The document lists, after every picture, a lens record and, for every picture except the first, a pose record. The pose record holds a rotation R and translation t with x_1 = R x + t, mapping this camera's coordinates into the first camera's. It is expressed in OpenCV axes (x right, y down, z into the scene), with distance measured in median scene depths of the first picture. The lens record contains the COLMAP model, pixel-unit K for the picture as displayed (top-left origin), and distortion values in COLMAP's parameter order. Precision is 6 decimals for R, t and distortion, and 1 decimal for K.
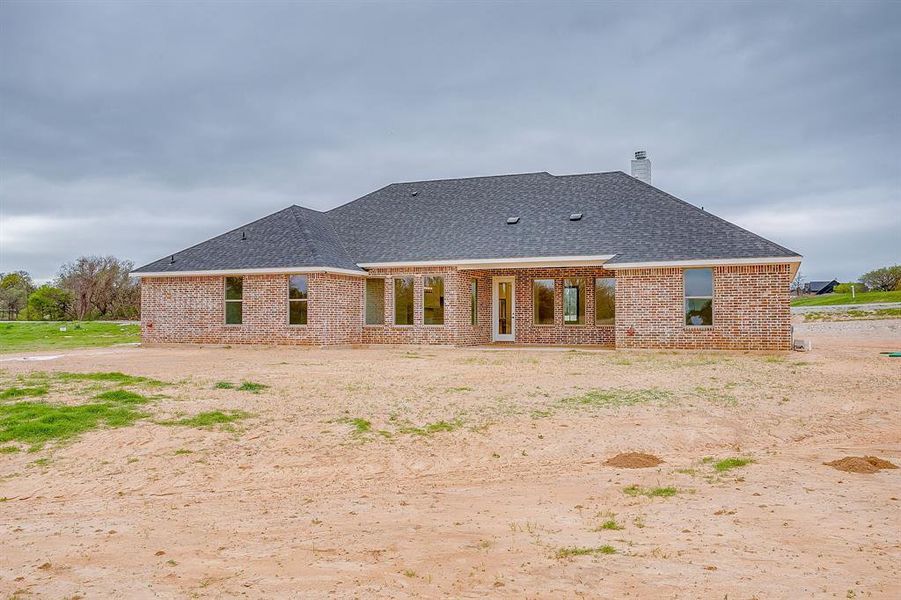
lens RADIAL K [[455.4, 0, 451.3], [0, 455.4, 309.7], [0, 0, 1]] dist [0.001355, 0.040355]
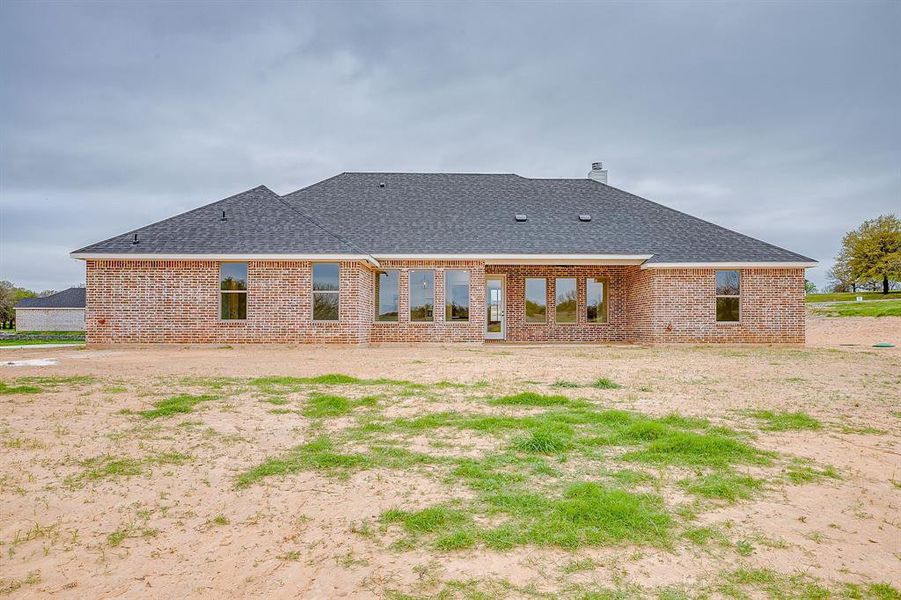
lens RADIAL K [[455.4, 0, 451.3], [0, 455.4, 309.7], [0, 0, 1]] dist [0.001355, 0.040355]
pose [[0.964022, 0.010276, 0.265624, -0.319253], [-0.009402, 0.999945, -0.004562, 0.013623], [-0.265656, 0.001900, 0.964066, 0.088239]]
